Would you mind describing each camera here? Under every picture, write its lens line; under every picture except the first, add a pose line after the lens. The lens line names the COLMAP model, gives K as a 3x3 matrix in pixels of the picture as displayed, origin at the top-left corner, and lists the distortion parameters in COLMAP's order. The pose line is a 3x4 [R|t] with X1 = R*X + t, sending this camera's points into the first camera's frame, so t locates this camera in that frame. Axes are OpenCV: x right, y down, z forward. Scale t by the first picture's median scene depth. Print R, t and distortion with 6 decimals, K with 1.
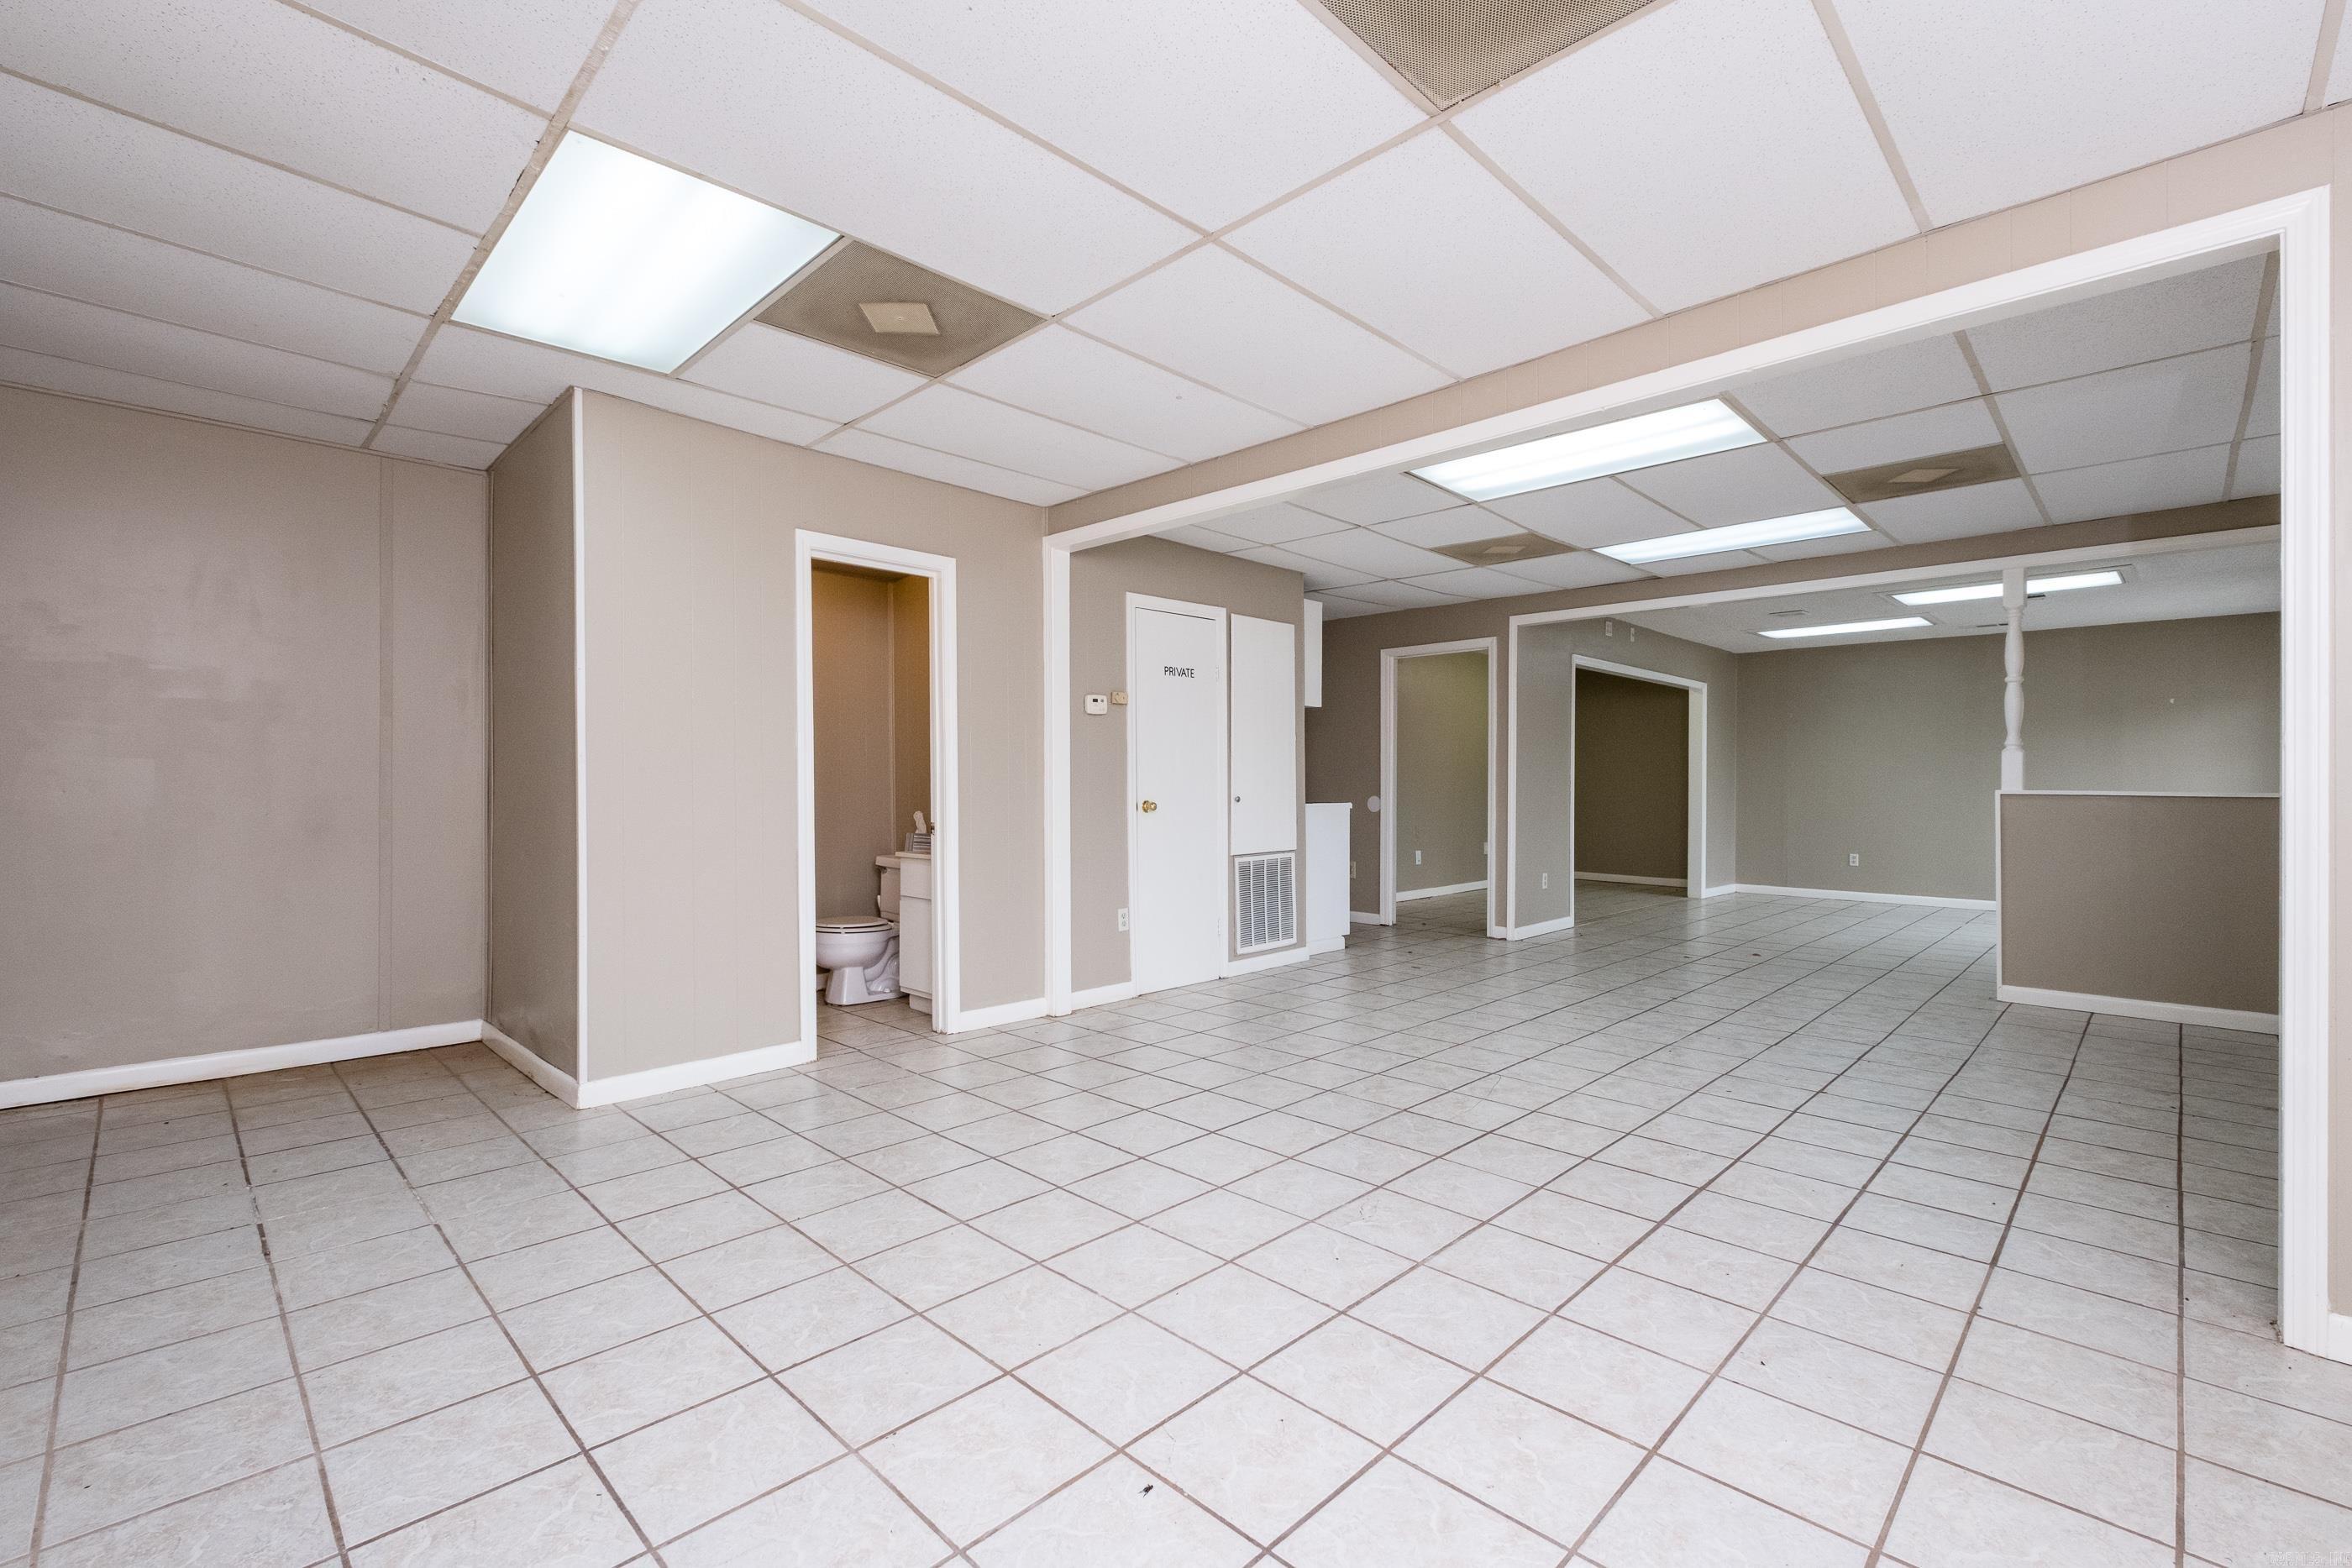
lens RADIAL K [[1017.2, 0, 1171.3], [0, 1017.2, 780.3], [0, 0, 1]] dist [0.000128, -0.001474]
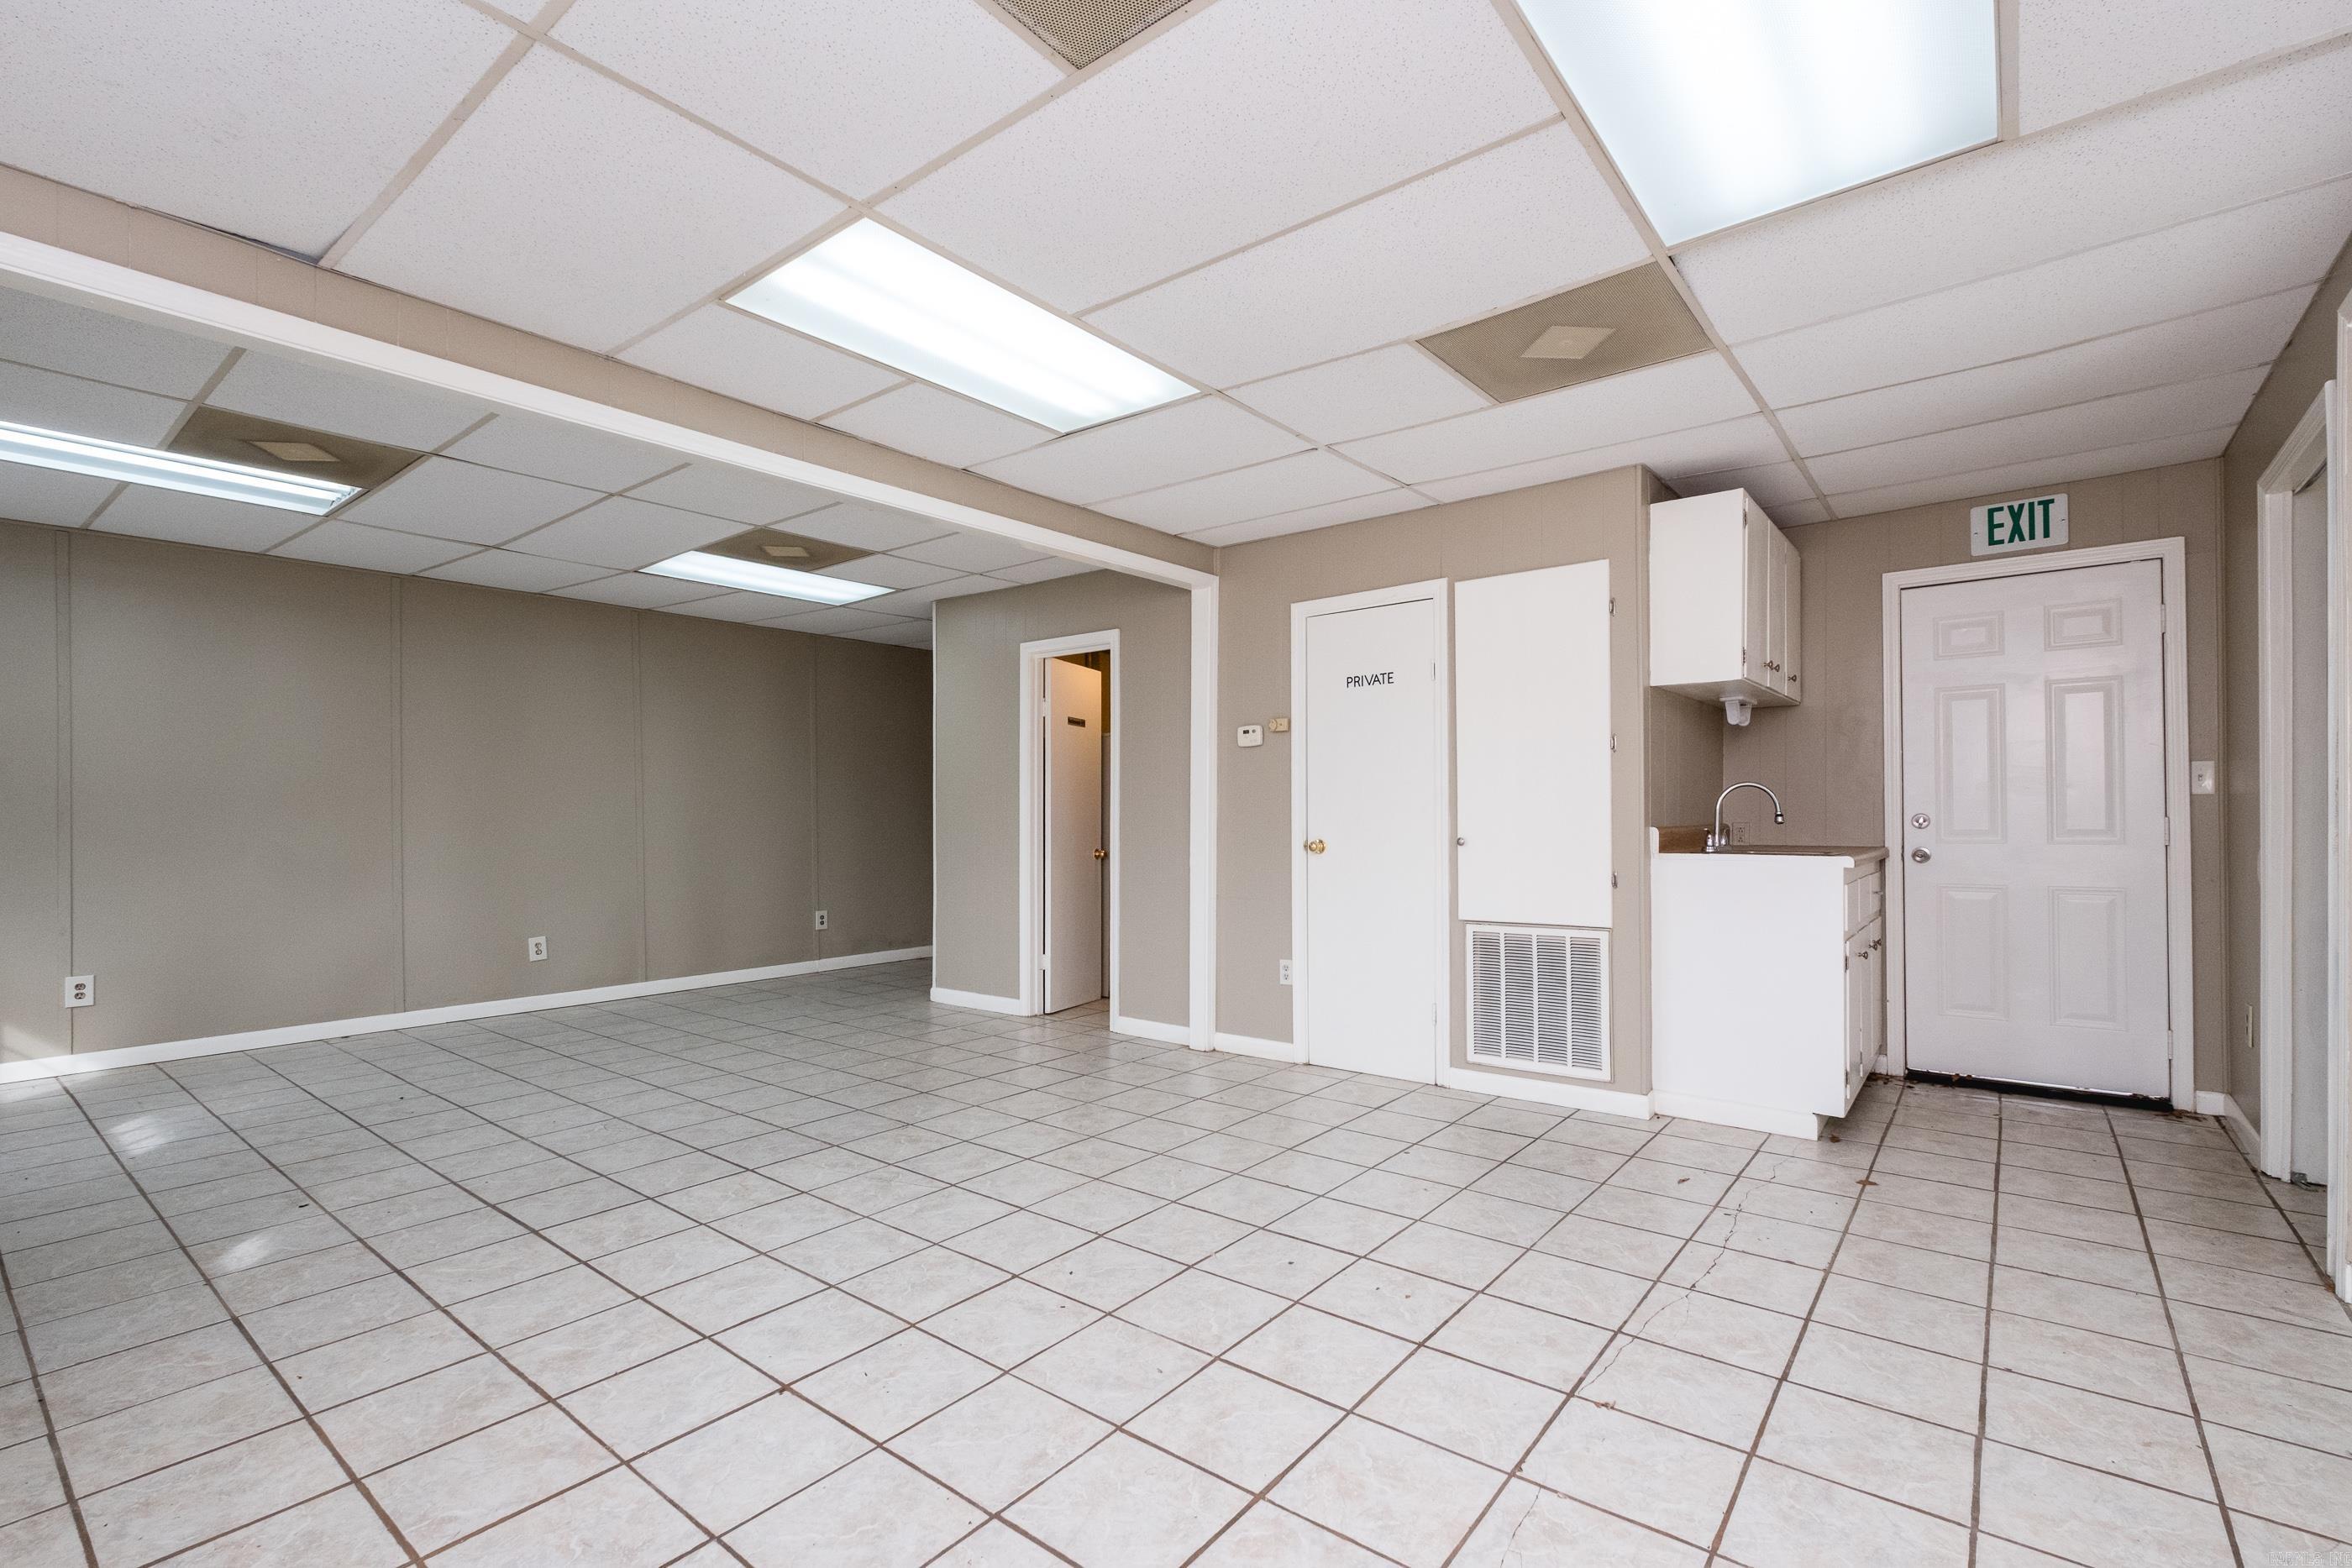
lens RADIAL K [[1042.3, 0, 1172.8], [0, 1042.3, 819.7], [0, 0, 1]] dist [0.000441, 0.000273]
pose [[0.109965, 0.004879, -0.993924, 0.750468], [0.010884, 0.999922, 0.006112, -0.003362], [0.993876, -0.011490, 0.109903, 0.705390]]
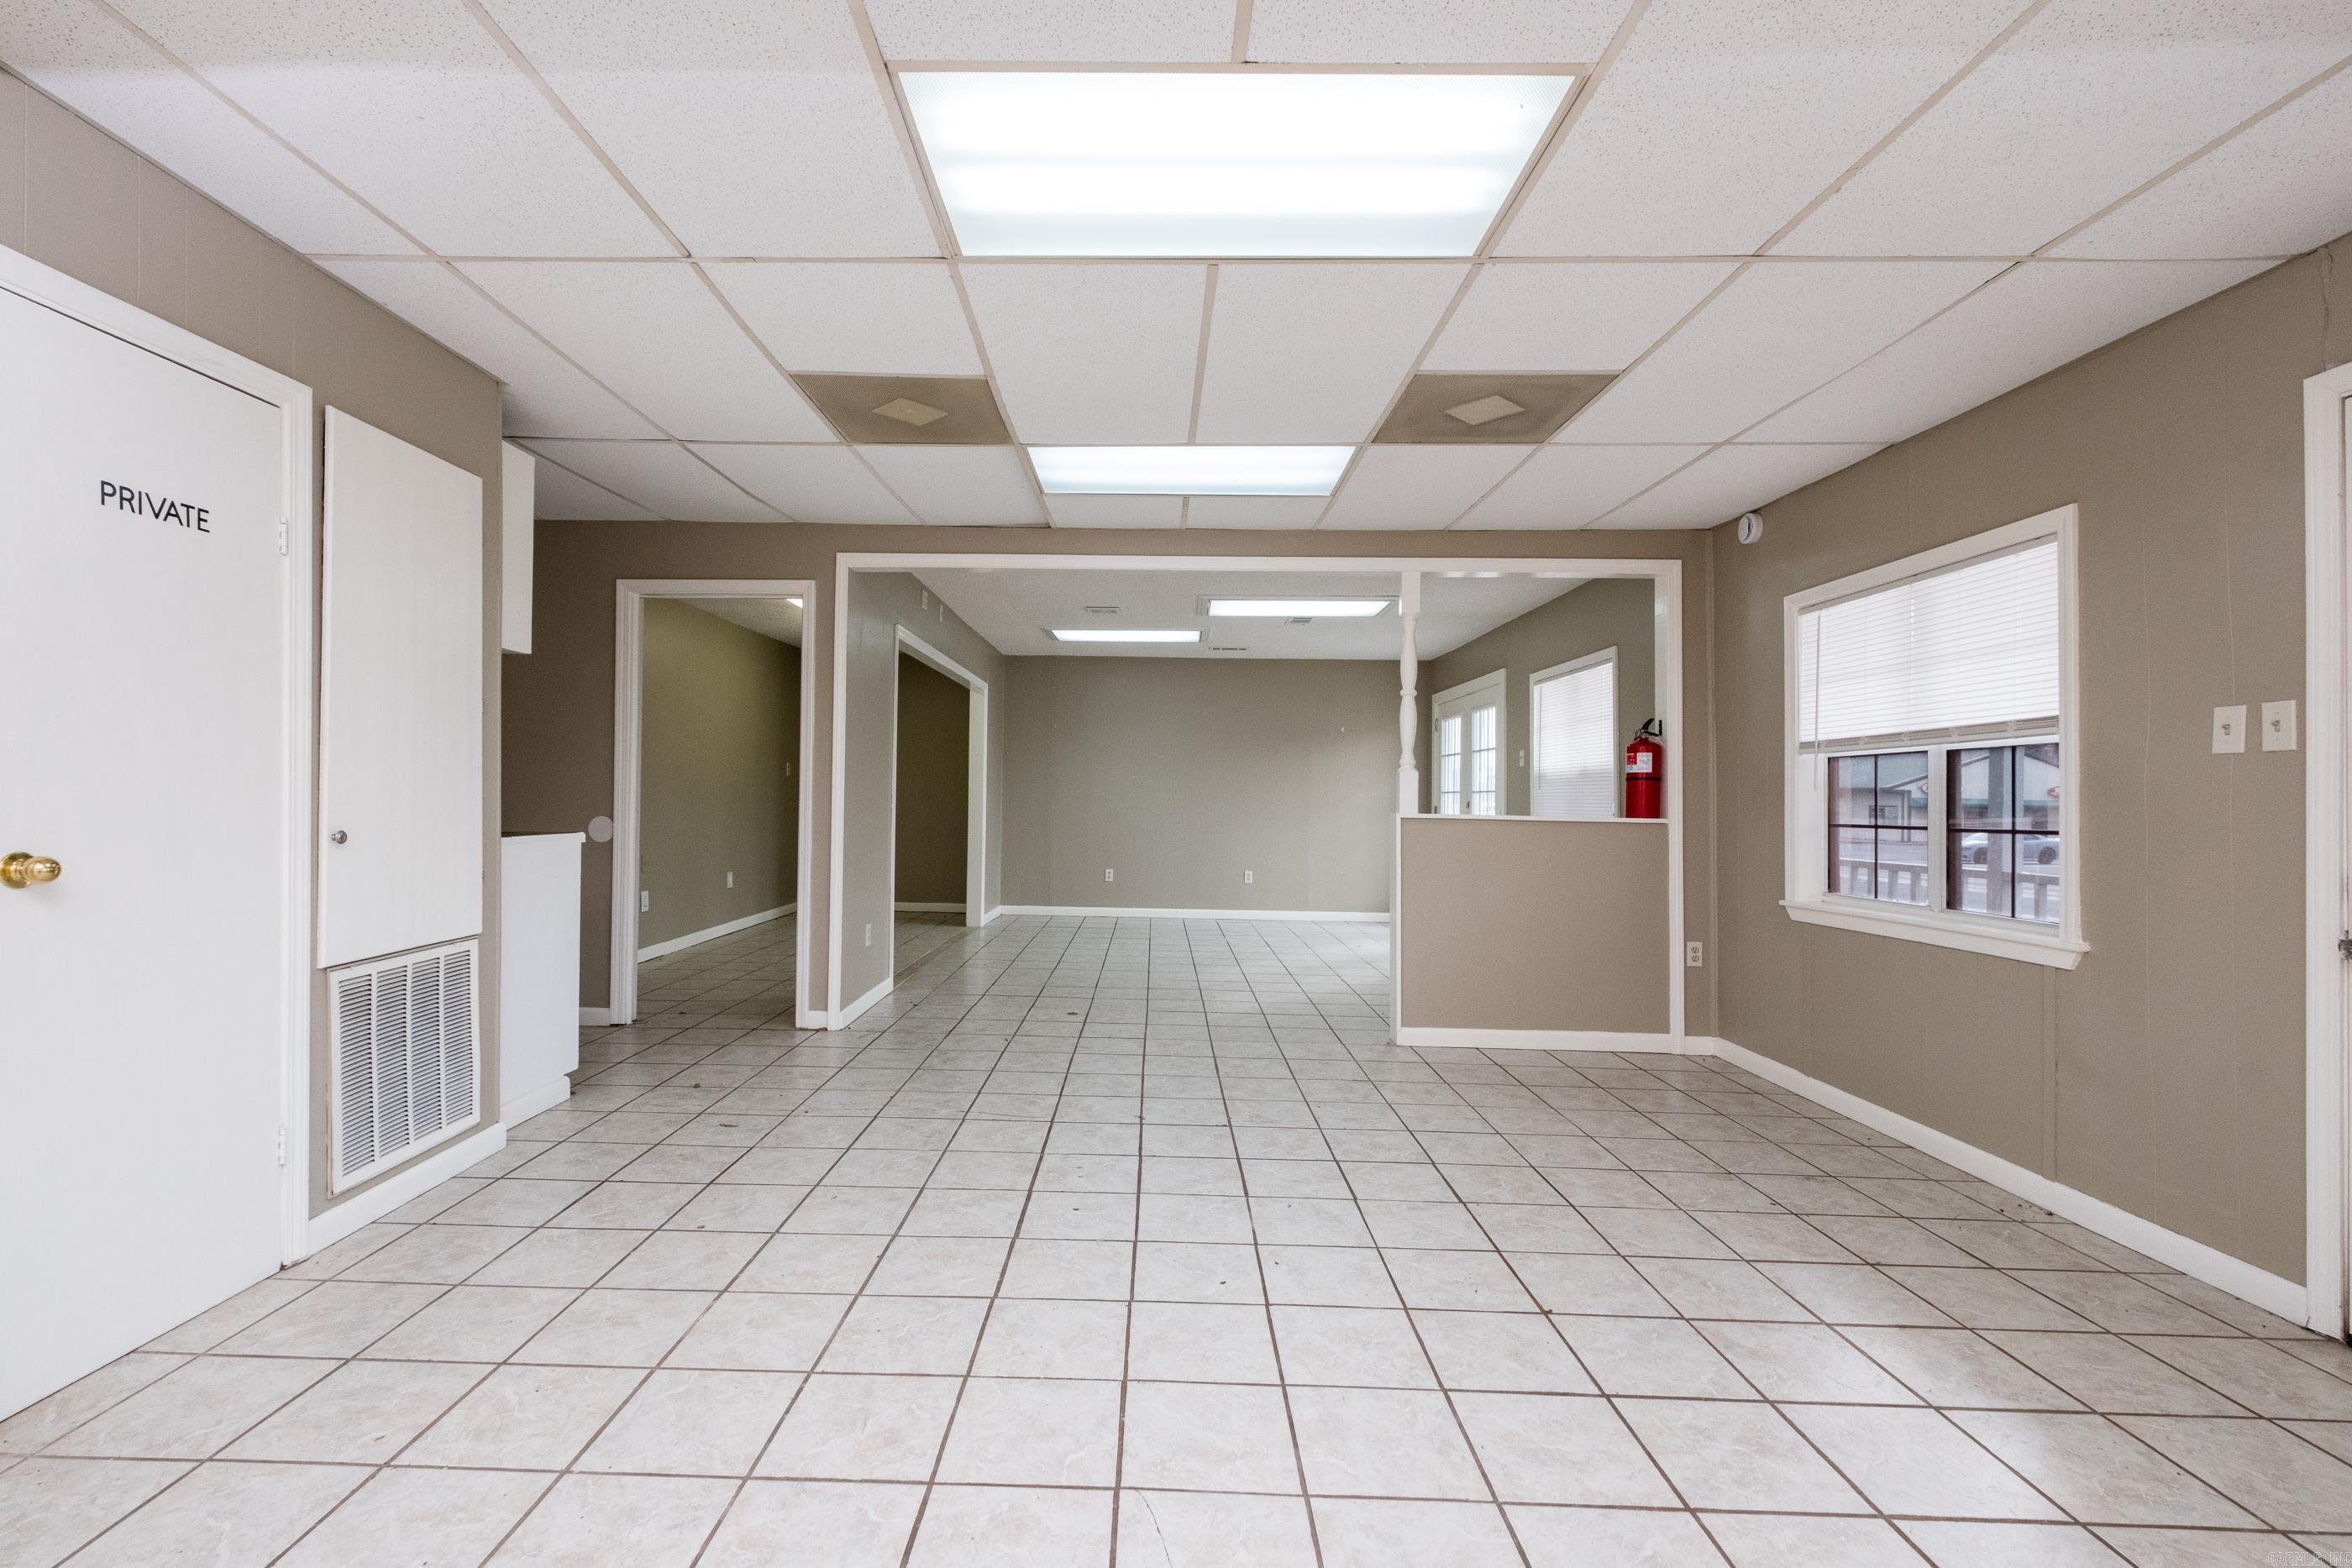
lens RADIAL K [[1017.6, 0, 1130.5], [0, 1017.6, 790.9], [0, 0, 1]] dist [0.002732, -0.004071]
pose [[0.727430, 0.010357, 0.686104, 0.012286], [-0.014768, 0.999891, 0.000564, -0.006335], [-0.686023, -0.010542, 0.727503, 0.443850]]
